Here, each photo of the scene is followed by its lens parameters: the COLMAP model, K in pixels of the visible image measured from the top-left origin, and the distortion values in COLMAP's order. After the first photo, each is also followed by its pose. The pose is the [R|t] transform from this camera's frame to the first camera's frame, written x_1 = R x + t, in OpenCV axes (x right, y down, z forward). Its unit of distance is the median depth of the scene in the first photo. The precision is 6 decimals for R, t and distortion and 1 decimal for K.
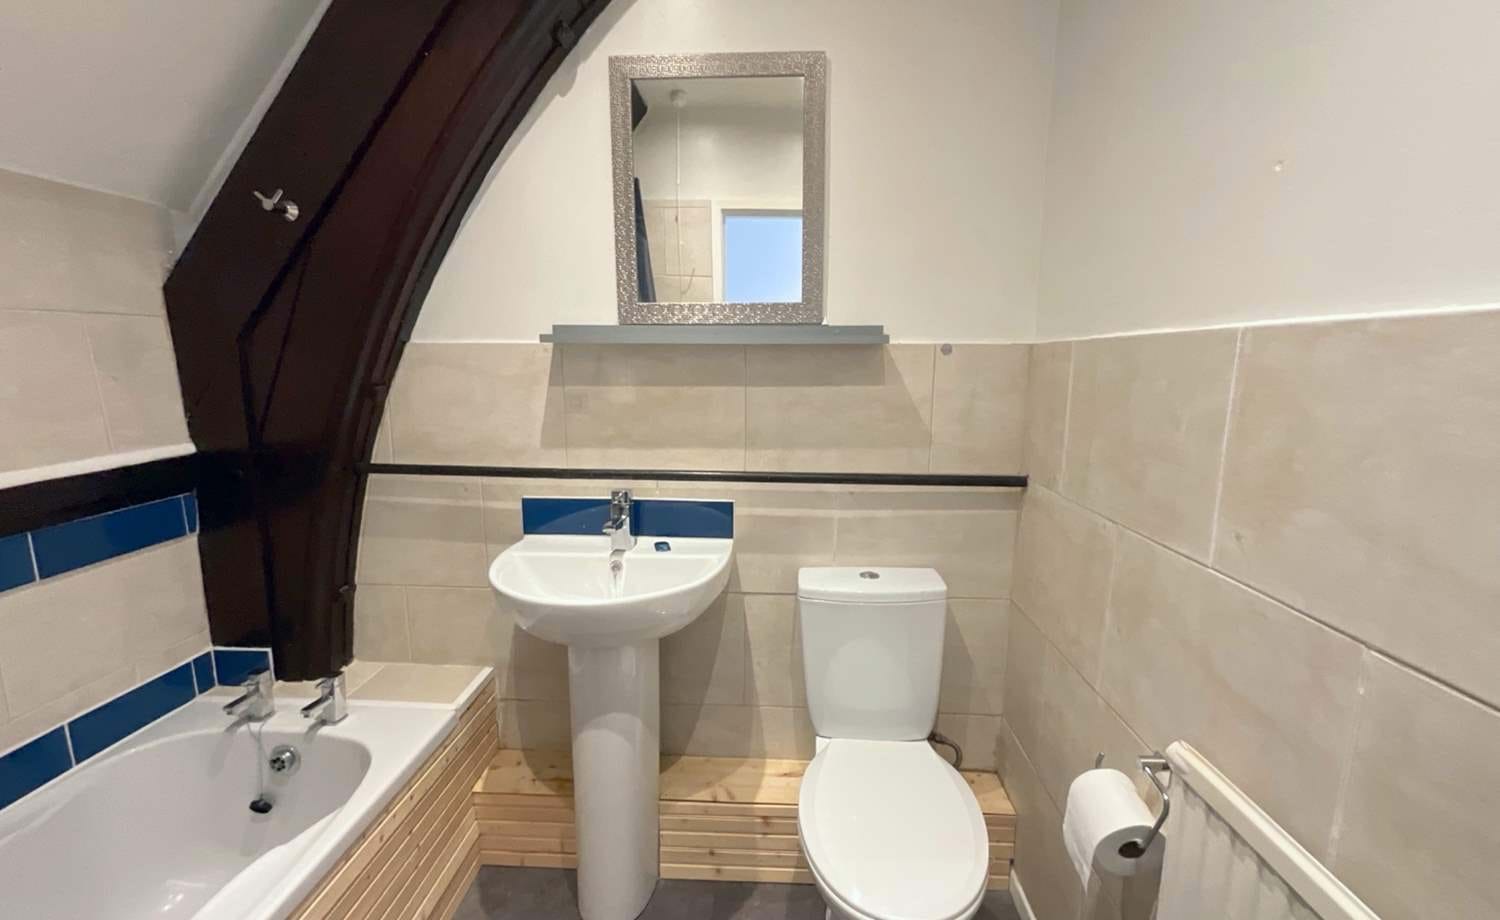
lens RADIAL K [[609.1, 0, 751.9], [0, 609.1, 461.9], [0, 0, 1]] dist [-0.004624, 0.001828]
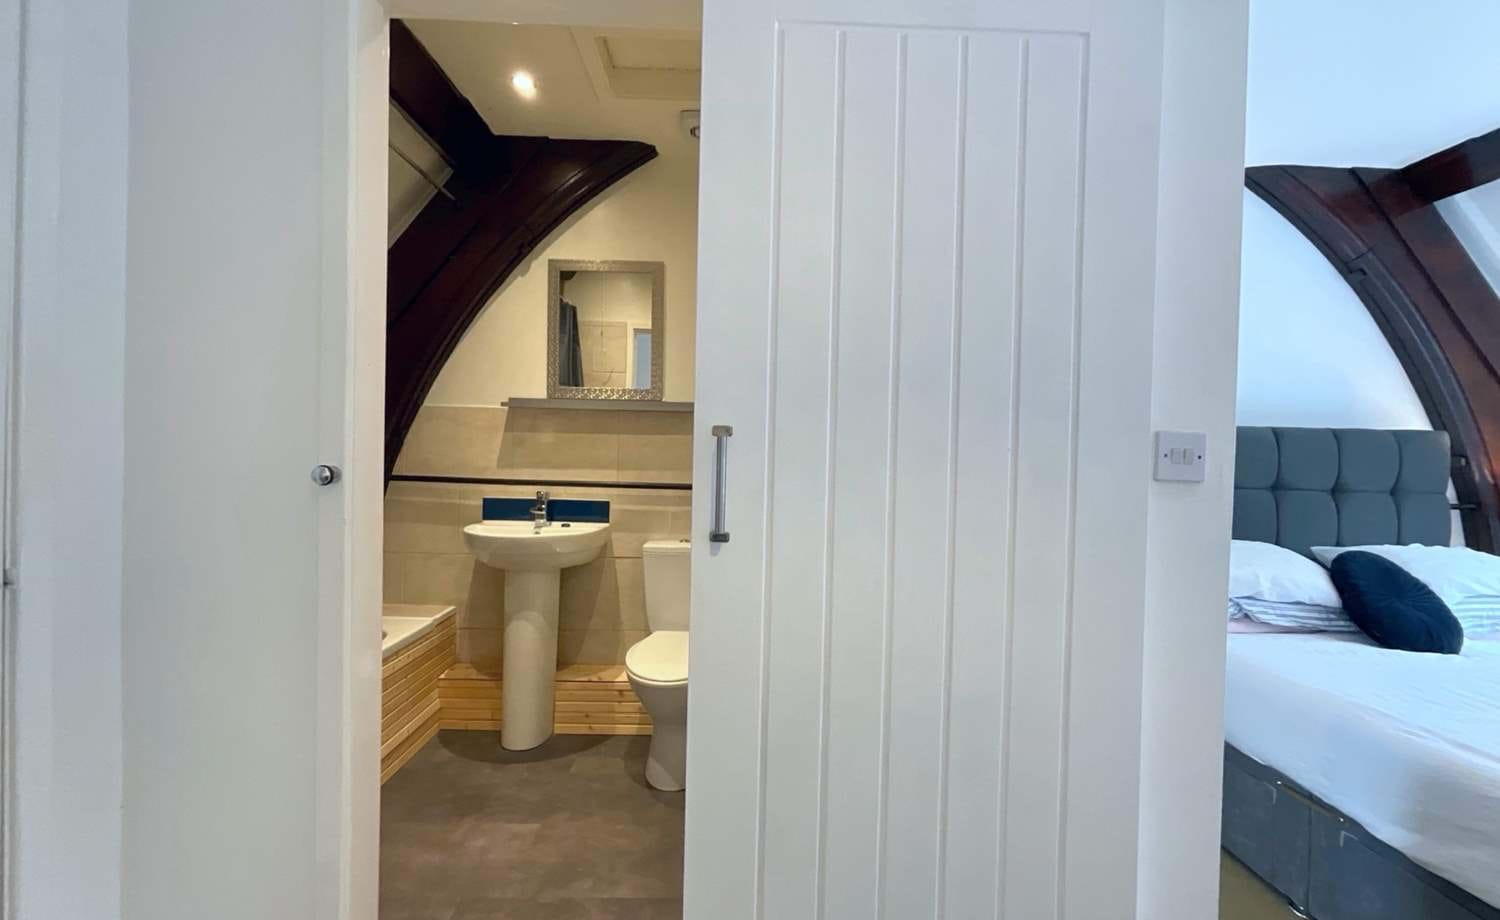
lens RADIAL K [[609.1, 0, 749.1], [0, 609.1, 452.6], [0, 0, 1]] dist [-0.004624, 0.001828]
pose [[0.997405, 0.017887, 0.069737, 0.240476], [-0.007128, 0.988420, -0.151577, 0.189349], [-0.071641, 0.150686, 0.985982, -0.742524]]
